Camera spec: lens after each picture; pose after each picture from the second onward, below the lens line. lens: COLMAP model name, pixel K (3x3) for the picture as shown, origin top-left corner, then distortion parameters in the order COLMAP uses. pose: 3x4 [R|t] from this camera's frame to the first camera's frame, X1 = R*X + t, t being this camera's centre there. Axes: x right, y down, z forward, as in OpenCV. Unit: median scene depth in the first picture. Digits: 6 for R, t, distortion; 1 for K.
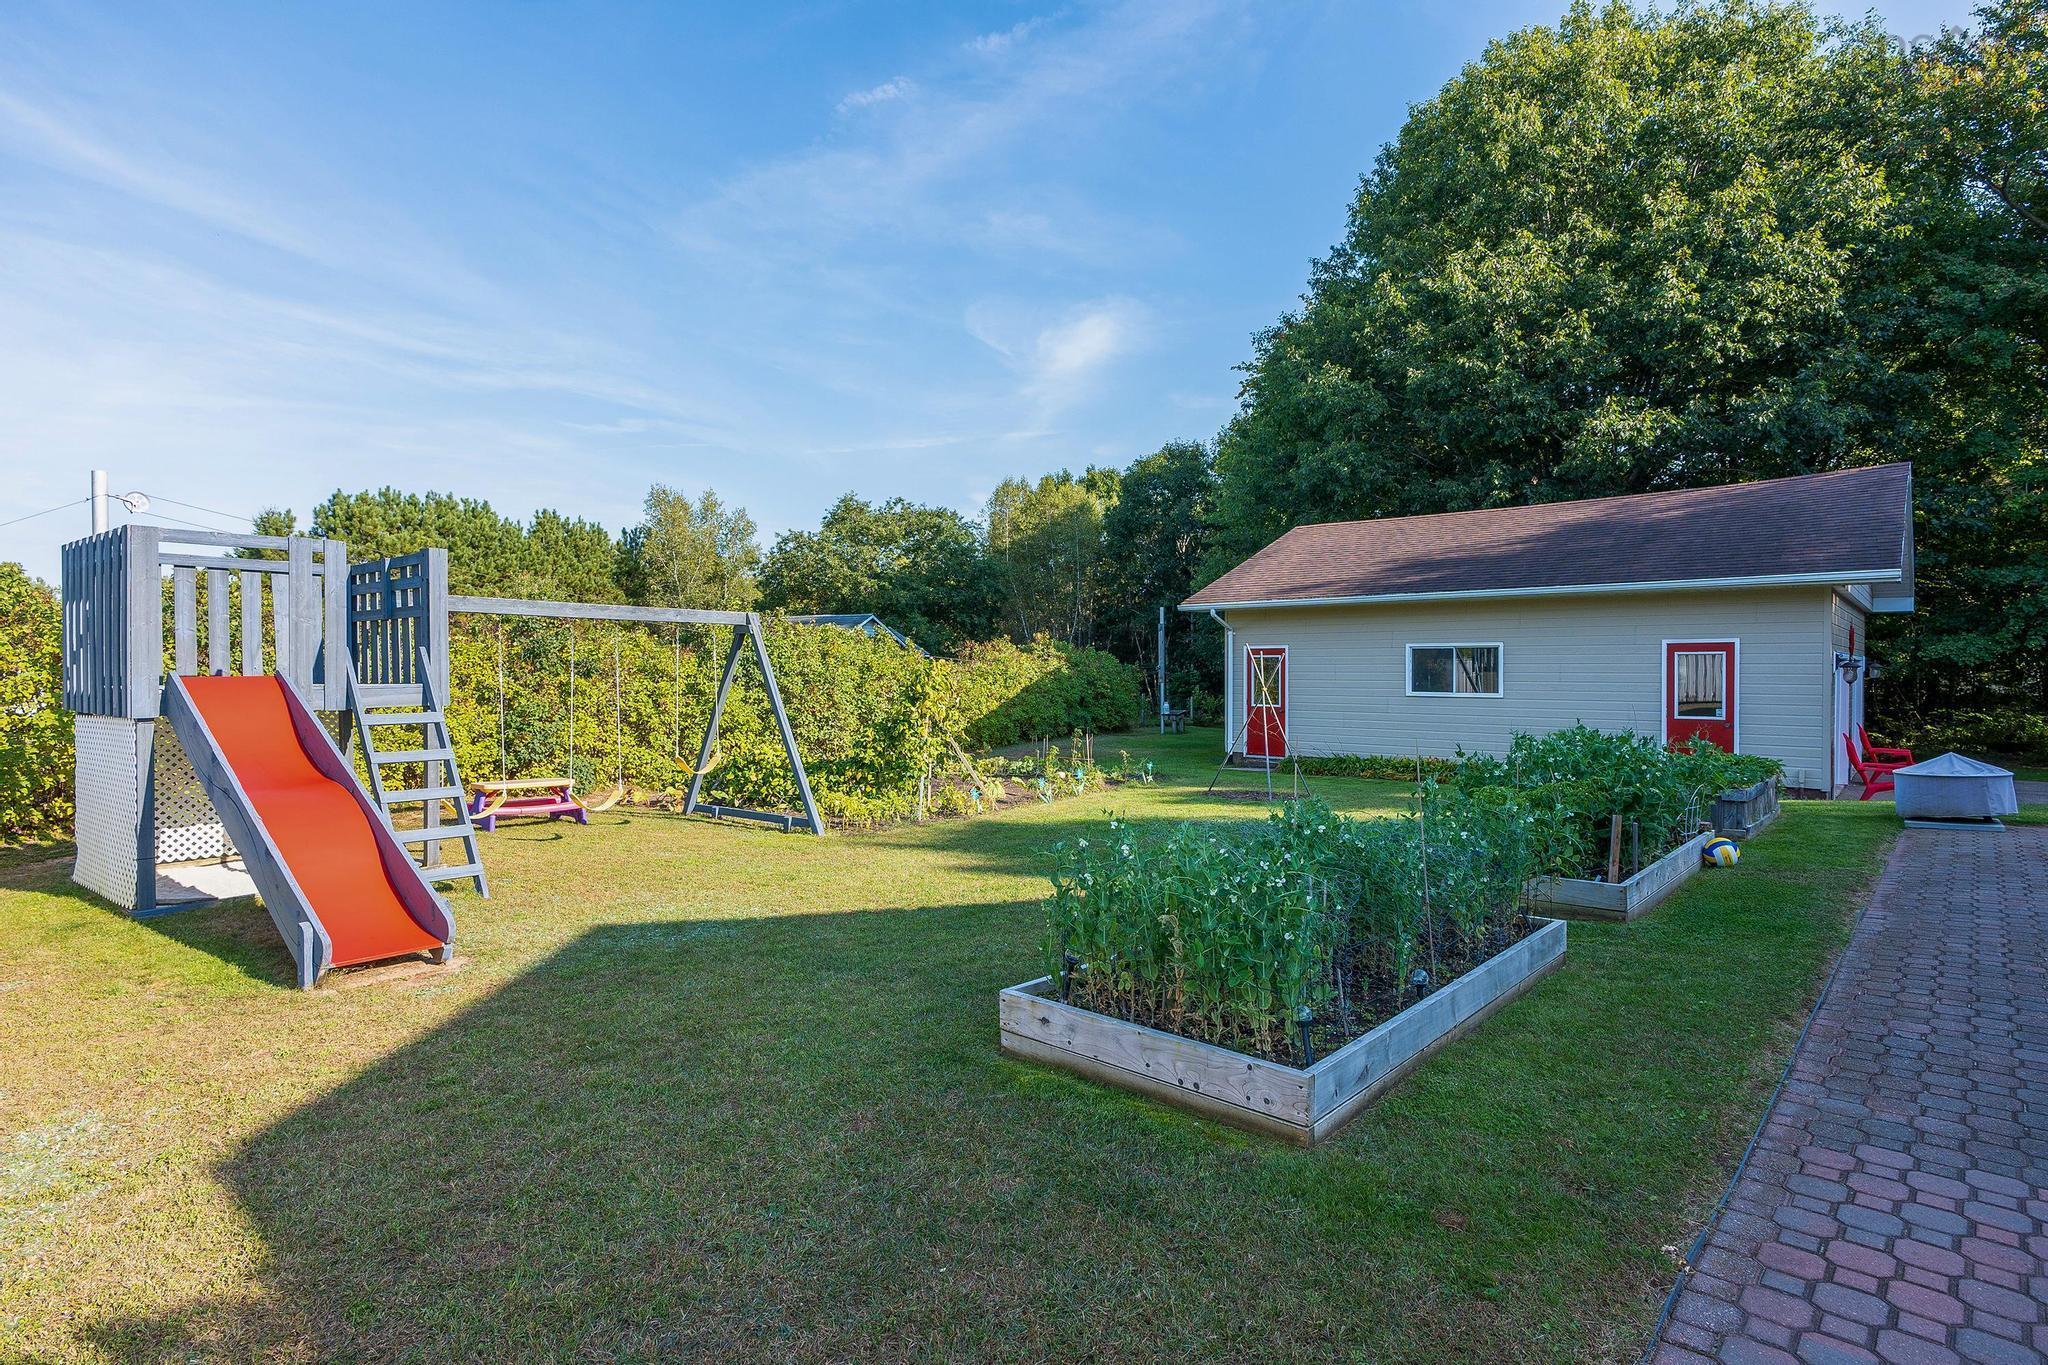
lens RADIAL K [[1009.1, 0, 1024.0], [0, 1009.1, 682.5], [0, 0, 1]] dist [-0.012295, 0.001465]
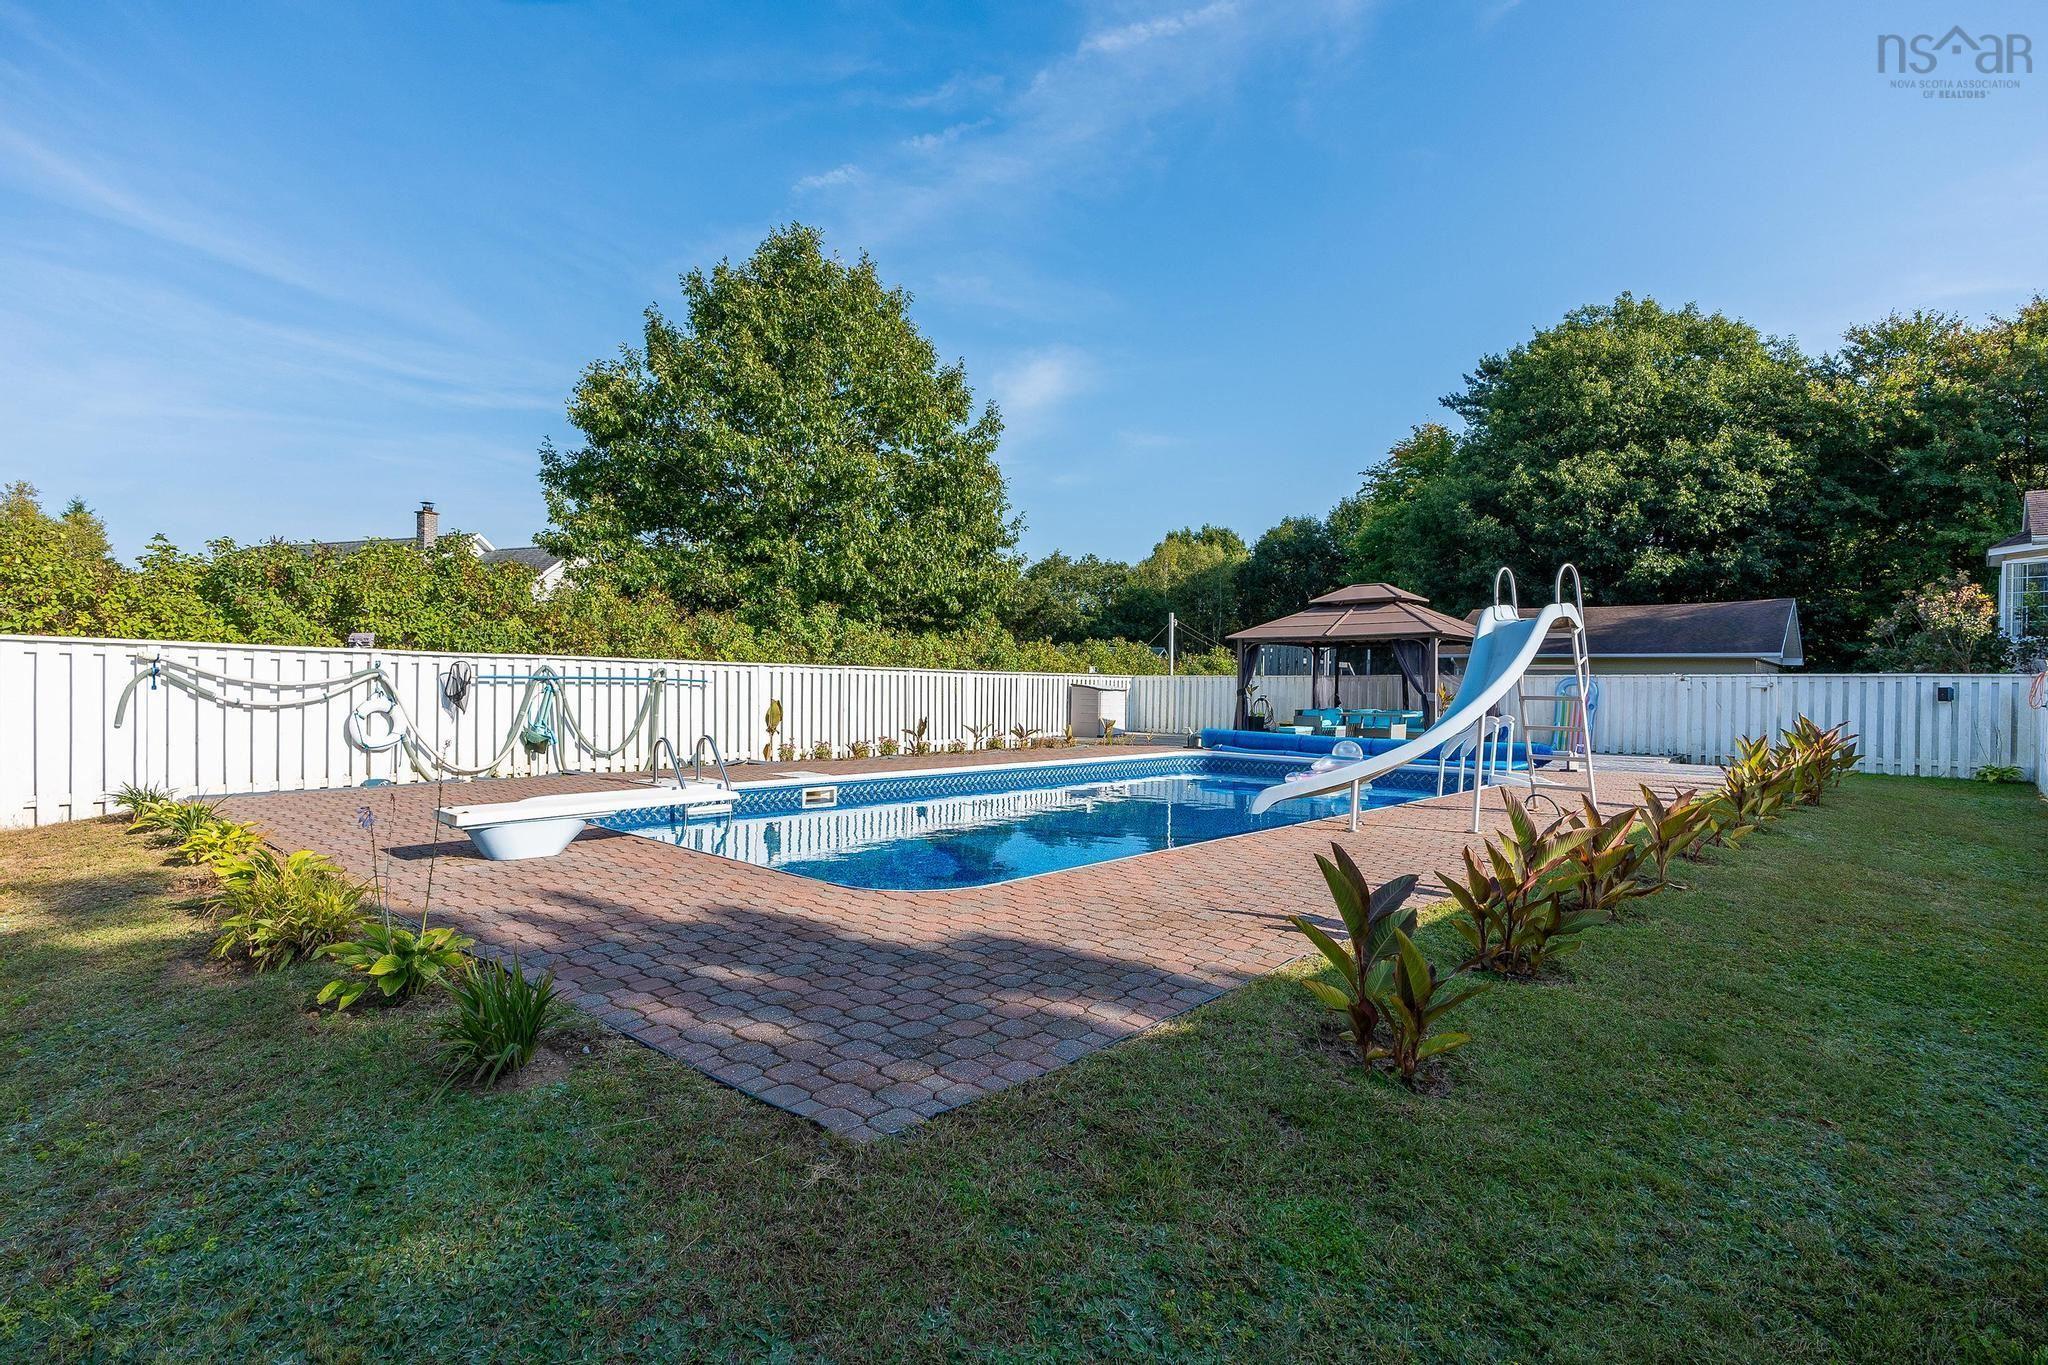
lens RADIAL K [[1009.1, 0, 1024.0], [0, 1009.1, 682.5], [0, 0, 1]] dist [-0.012295, 0.001465]
pose [[0.999517, 0.019968, 0.023824, -0.622258], [-0.019625, 0.999702, -0.014542, 0.019568], [-0.024107, 0.014067, 0.999610, -0.844981]]
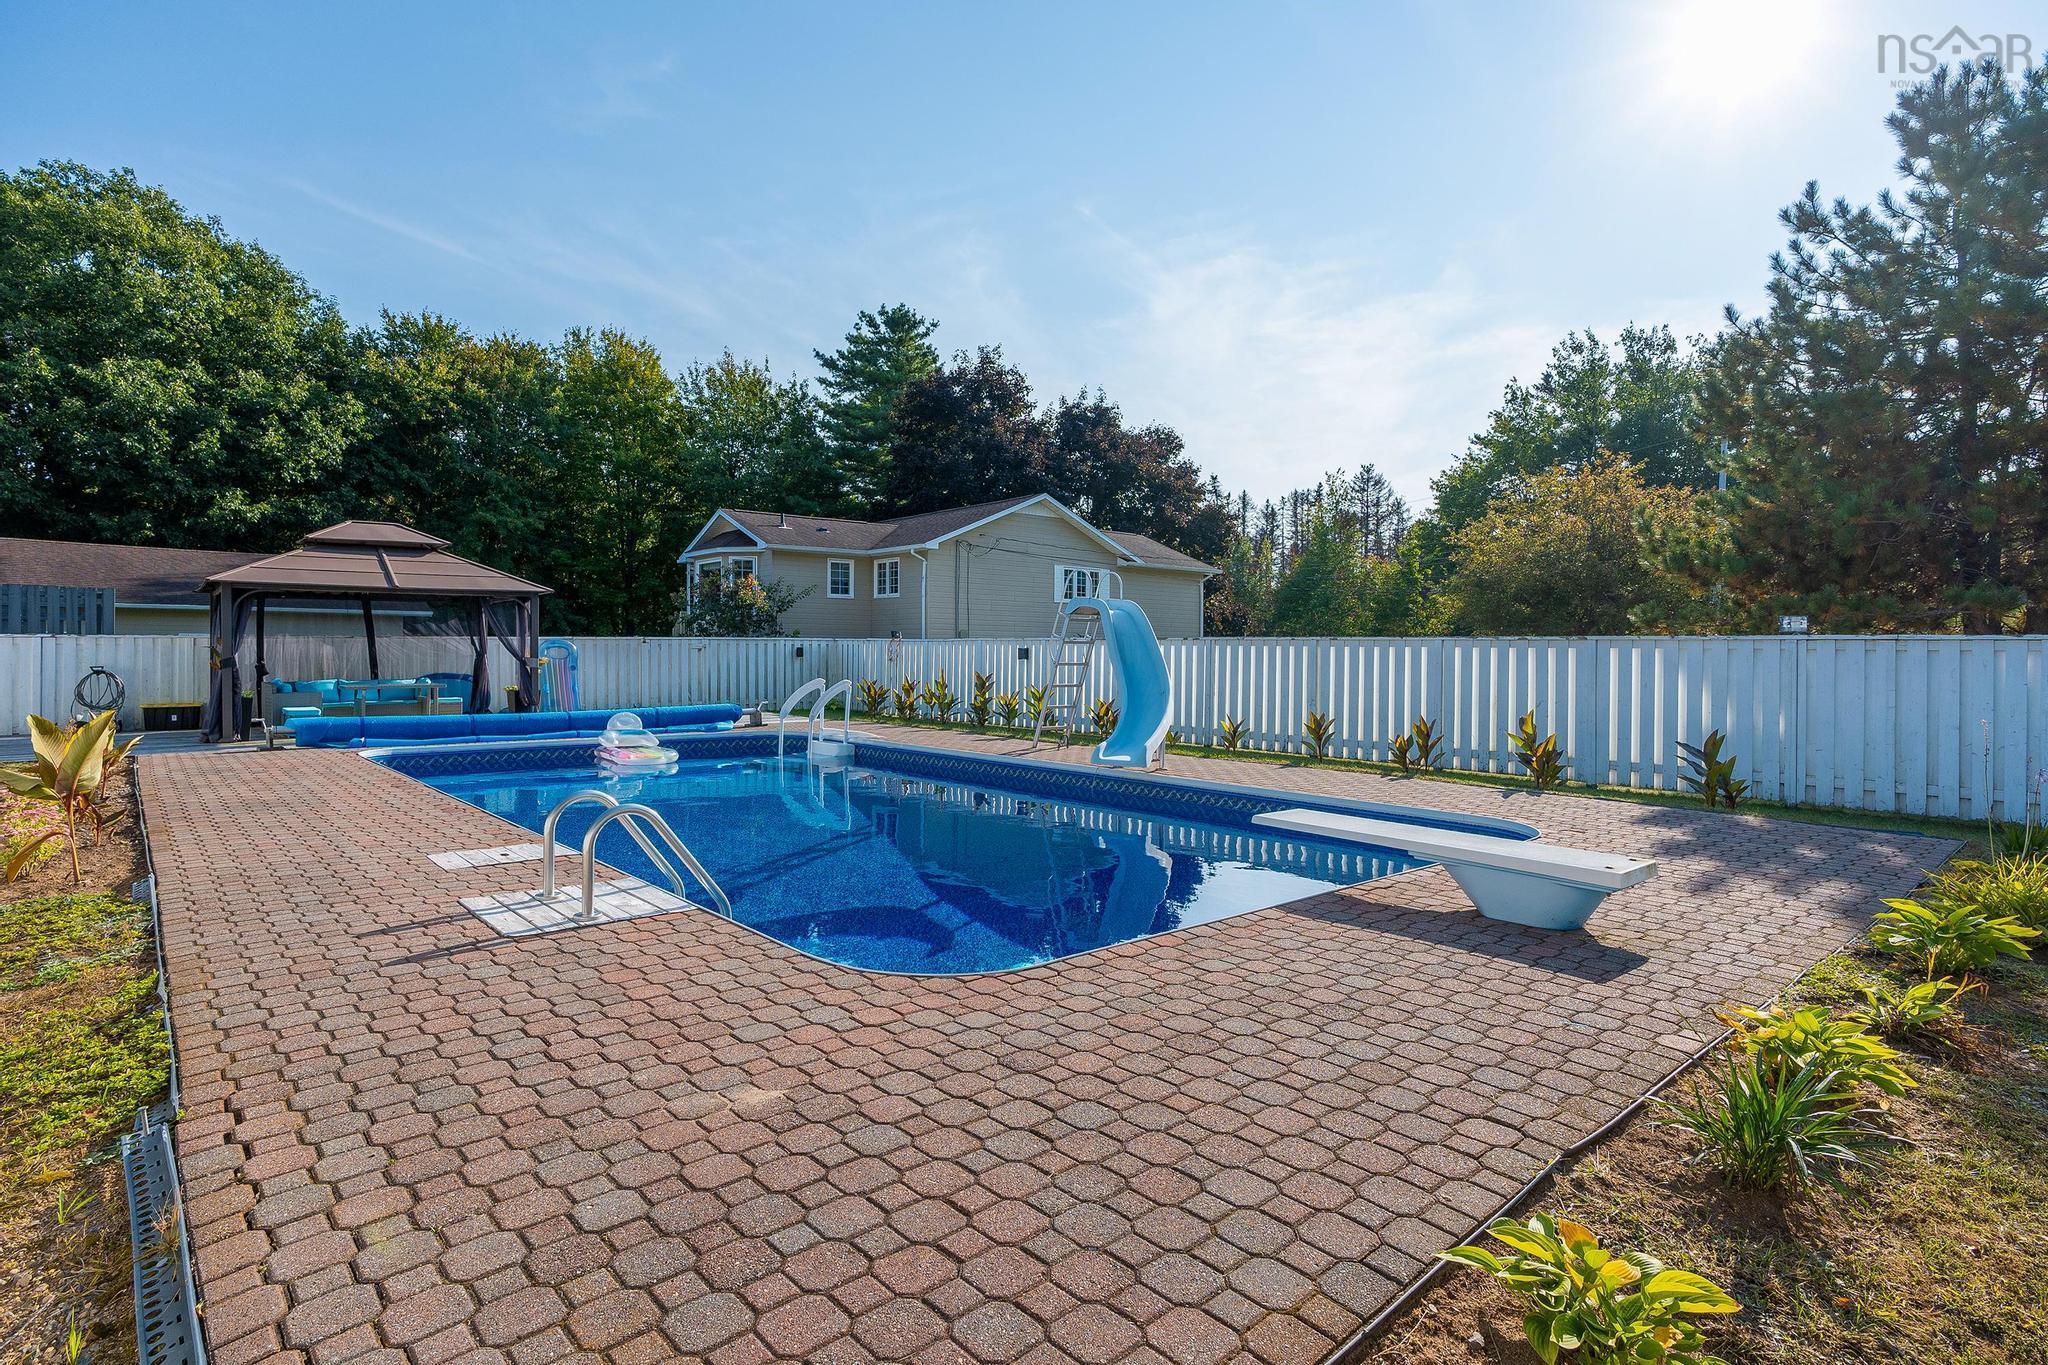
lens RADIAL K [[1029.7, 0, 1020.1], [0, 1029.7, 647.8], [0, 0, 1]] dist [0.000932, 0.000766]
pose [[0.069940, 0.010190, 0.997499, -1.026635], [0.009459, 0.999896, -0.010878, 0.015670], [-0.997506, 0.010196, 0.069836, -0.433965]]
